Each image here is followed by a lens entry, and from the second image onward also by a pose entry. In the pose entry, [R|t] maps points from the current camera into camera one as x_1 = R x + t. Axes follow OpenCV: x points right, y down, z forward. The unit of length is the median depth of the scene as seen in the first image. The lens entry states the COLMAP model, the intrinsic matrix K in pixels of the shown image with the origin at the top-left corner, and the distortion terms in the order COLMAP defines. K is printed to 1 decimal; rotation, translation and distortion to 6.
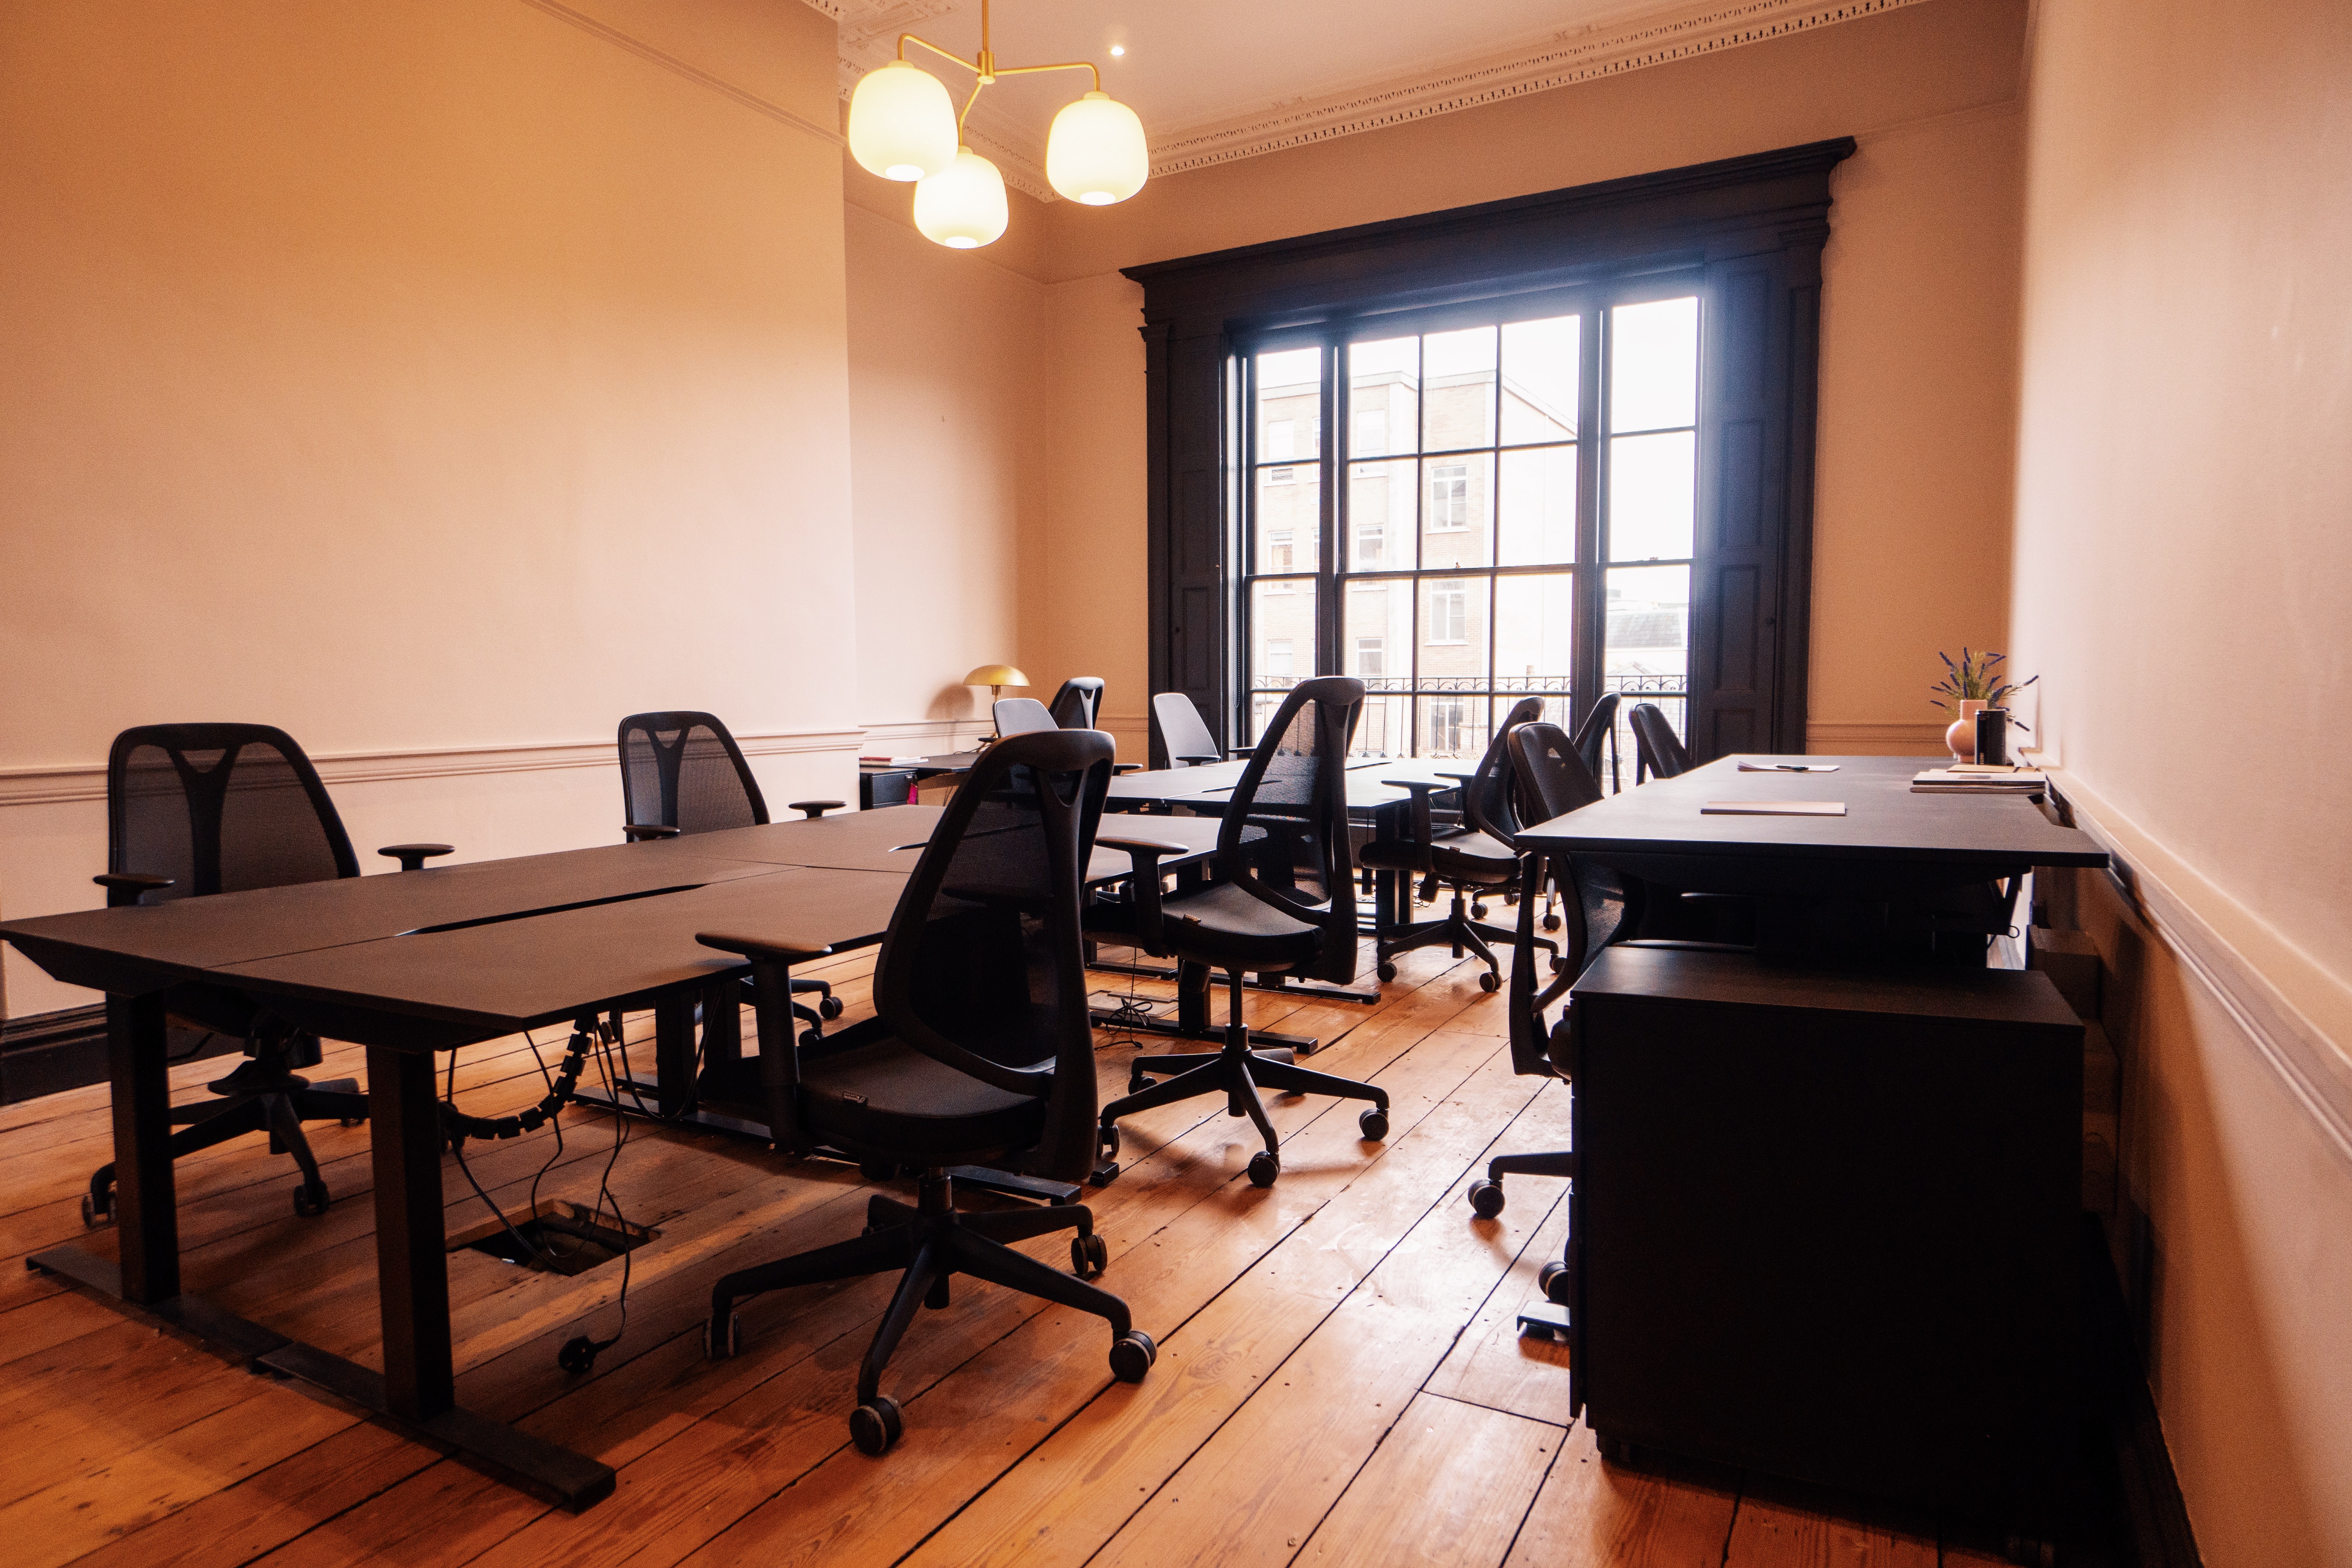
lens RADIAL K [[1320.3, 0, 1176.0], [0, 1320.3, 784.0], [0, 0, 1]] dist [-0.063386, 0.061413]
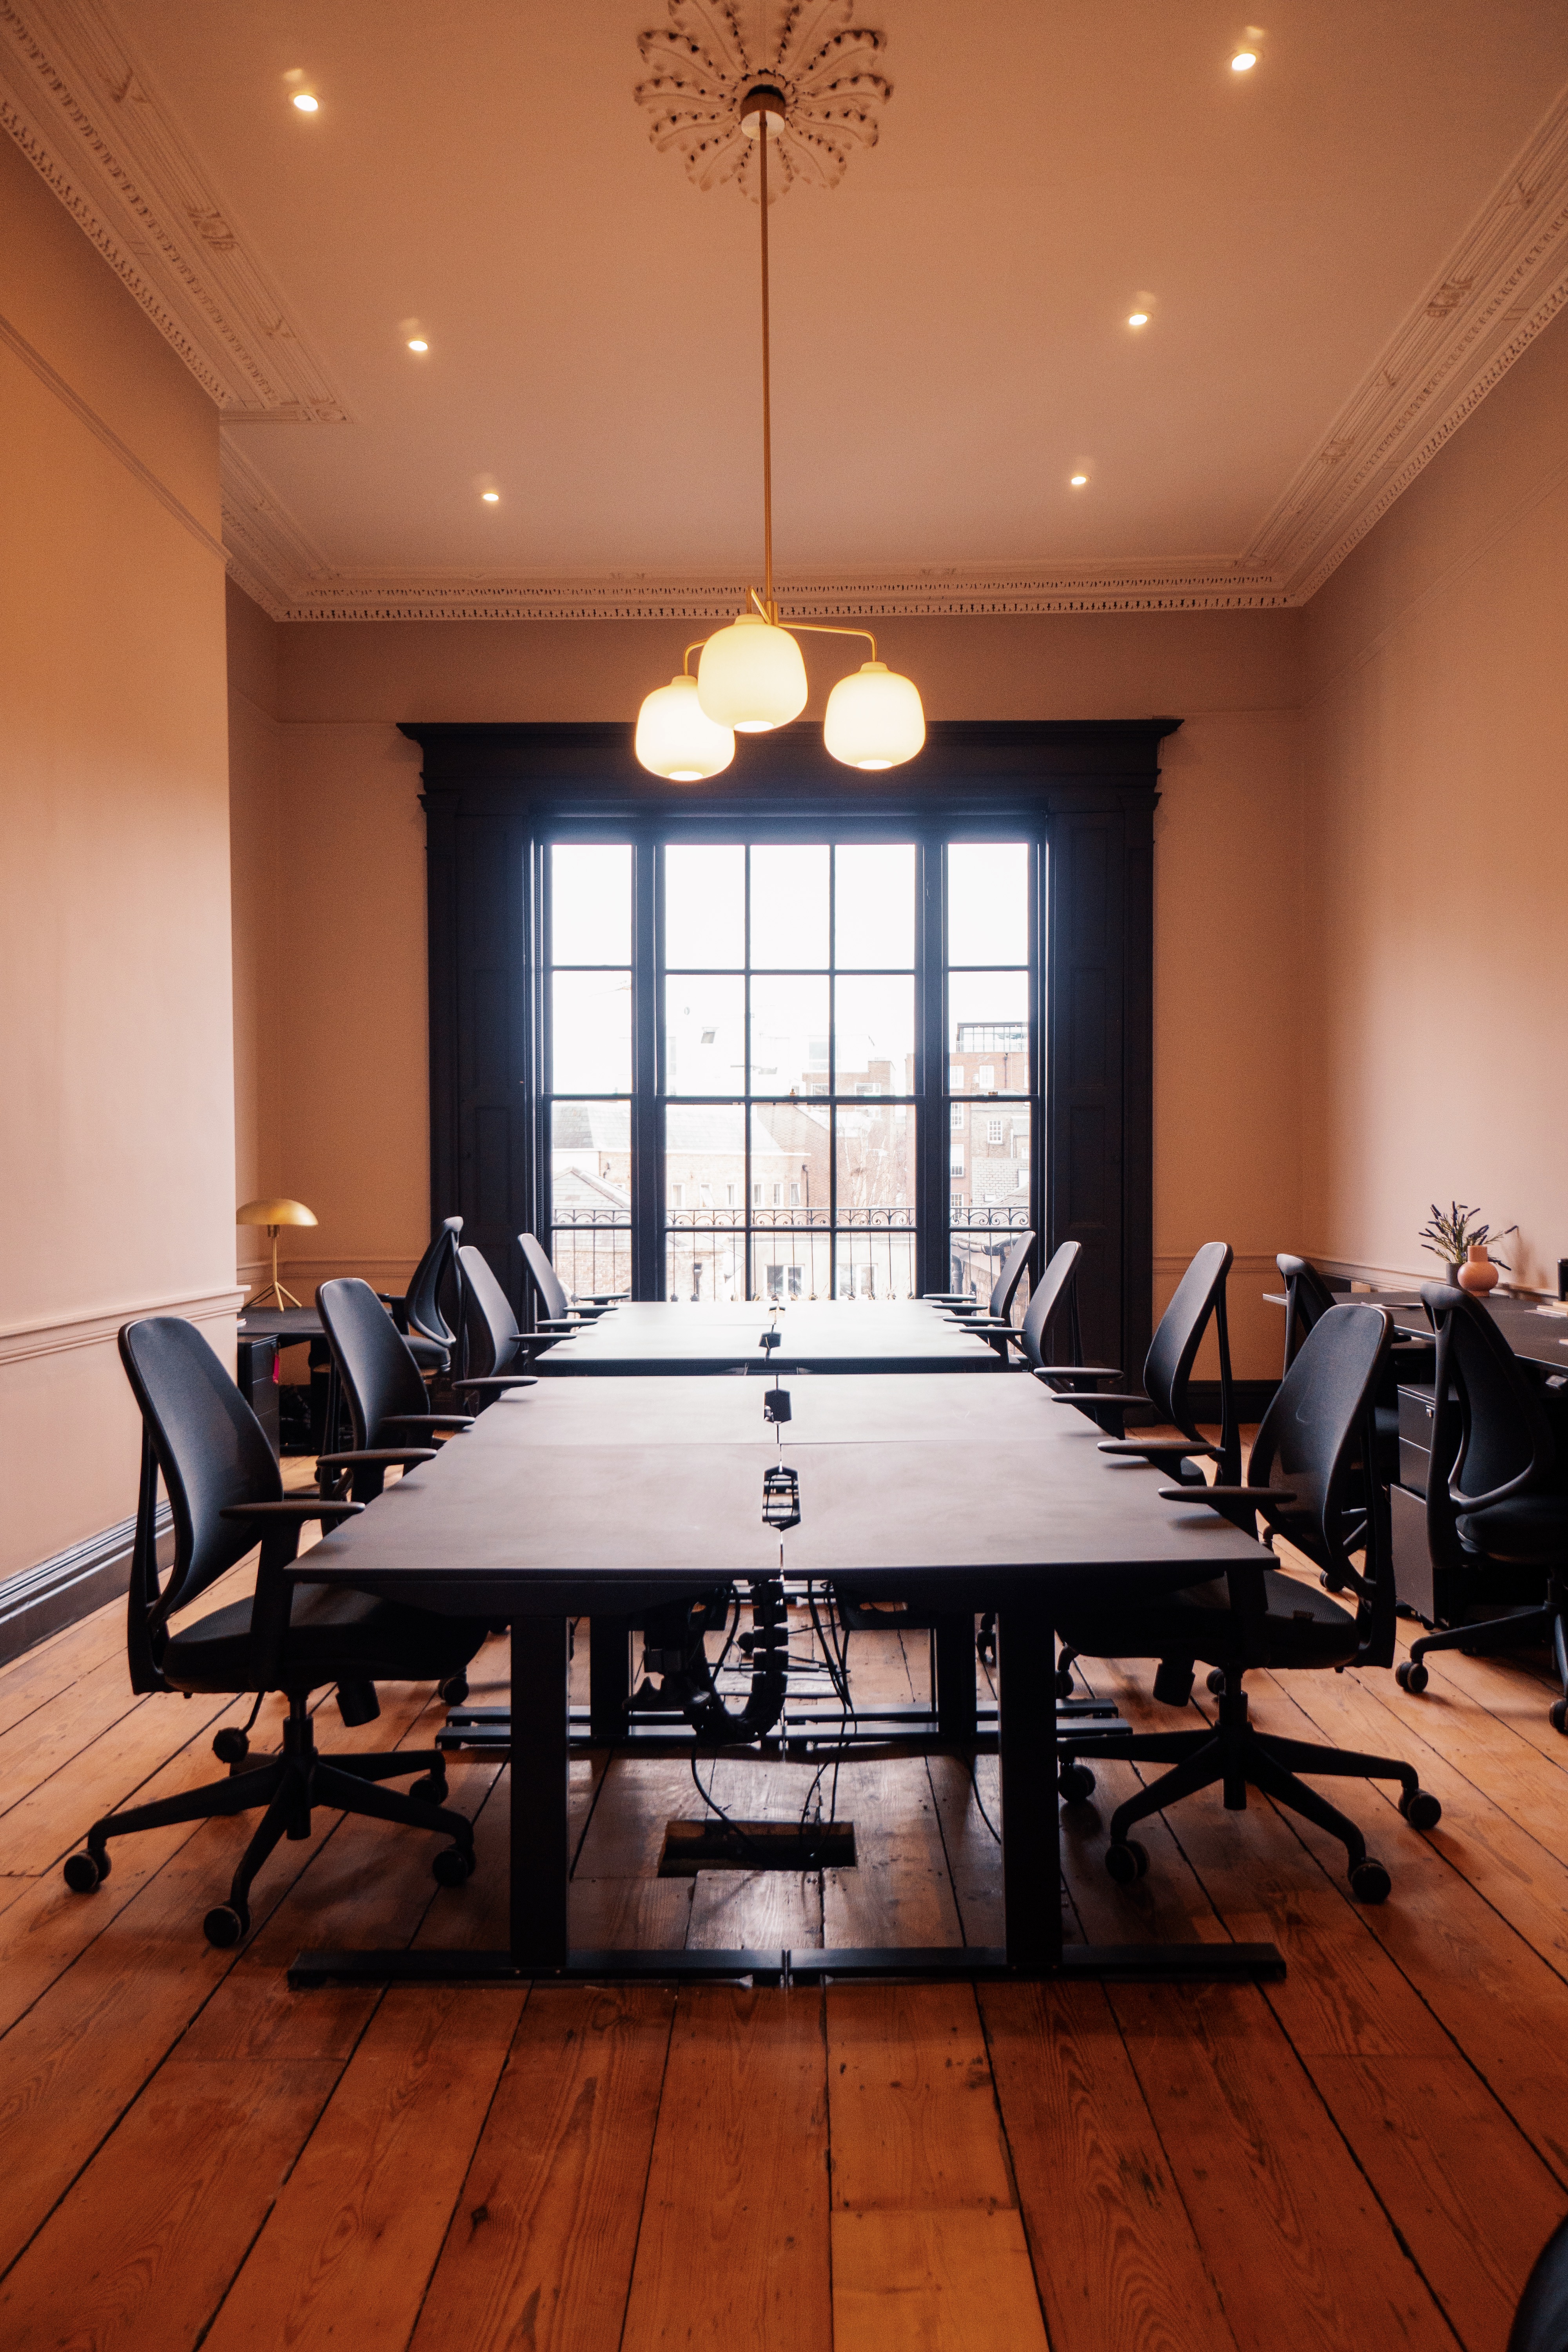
lens RADIAL K [[1698.8, 0, 771.2], [0, 1698.8, 1206.4], [0, 0, 1]] dist [-0.004301, 0.059454]
pose [[0.877635, -0.003900, 0.479314, -0.394002], [0.034267, 0.997919, -0.054624, -0.020556], [-0.478103, 0.064365, 0.875942, -0.049613]]
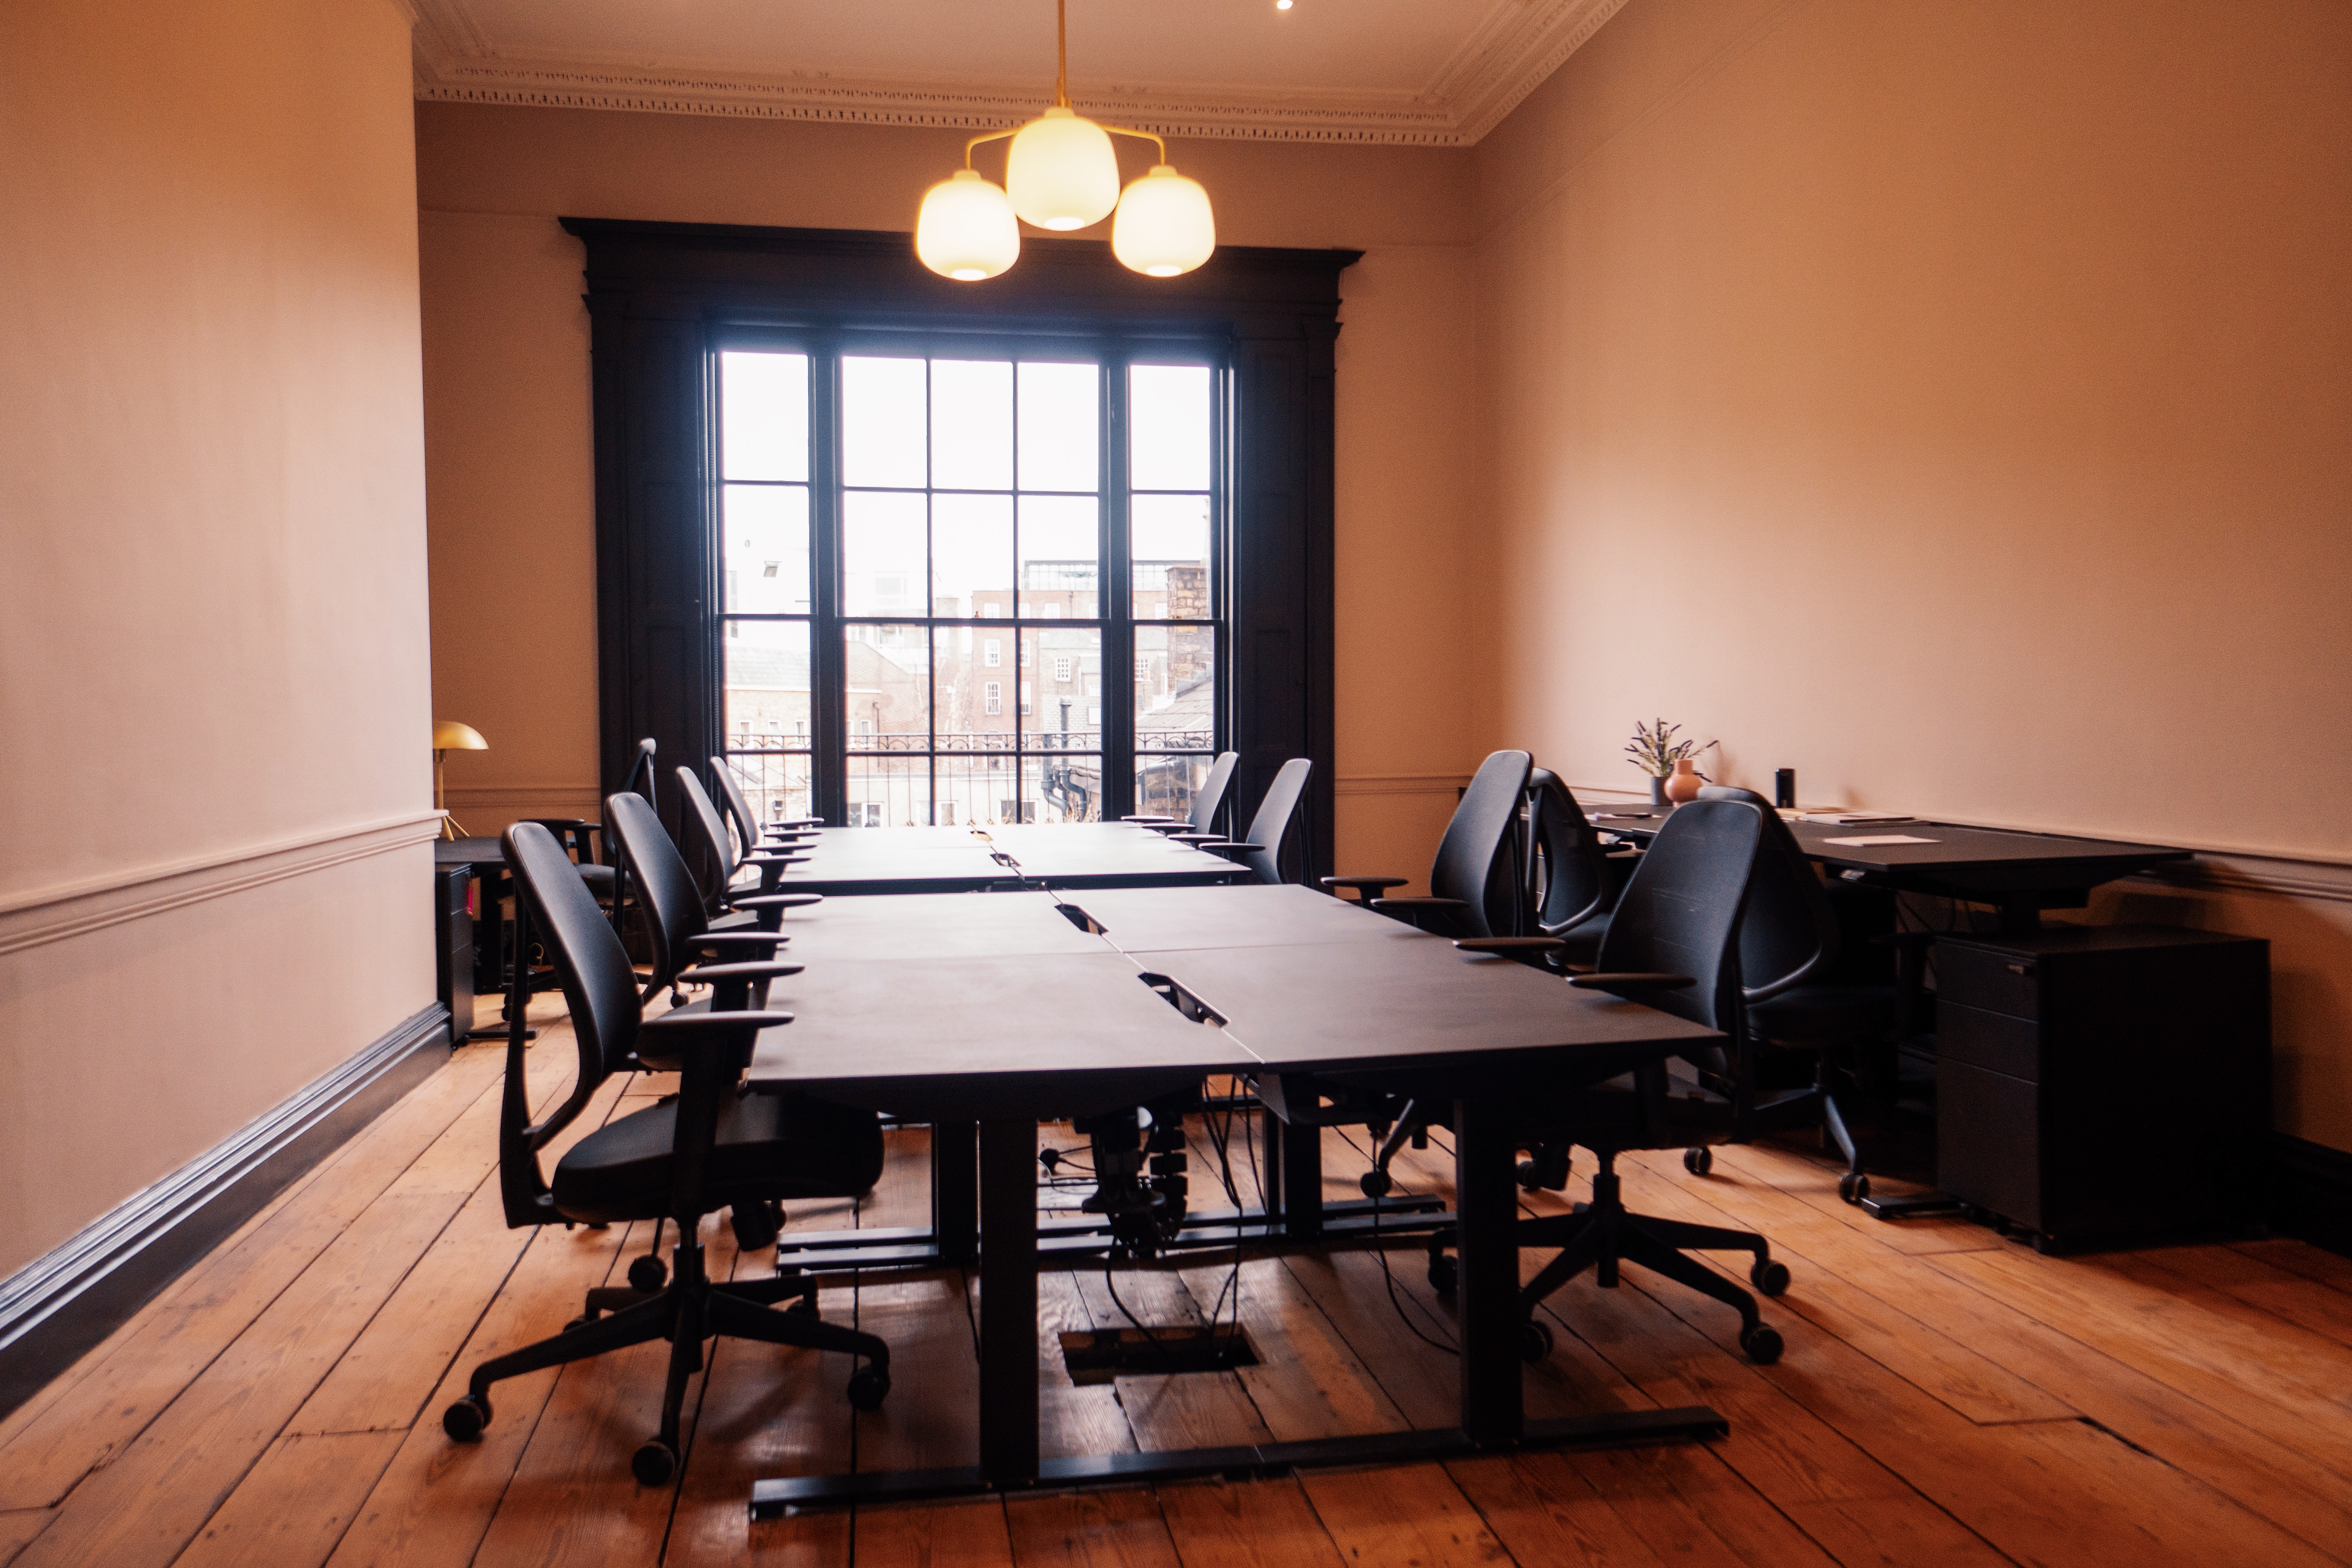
lens RADIAL K [[1698.8, 0, 1114.7], [0, 1698.8, 780.8], [0, 0, 1]] dist [-0.004301, 0.059454]
pose [[0.786105, -0.019854, 0.617774, -0.466348], [0.046119, 0.998582, -0.026592, -0.014123], [-0.616370, 0.049395, 0.785906, 0.008404]]
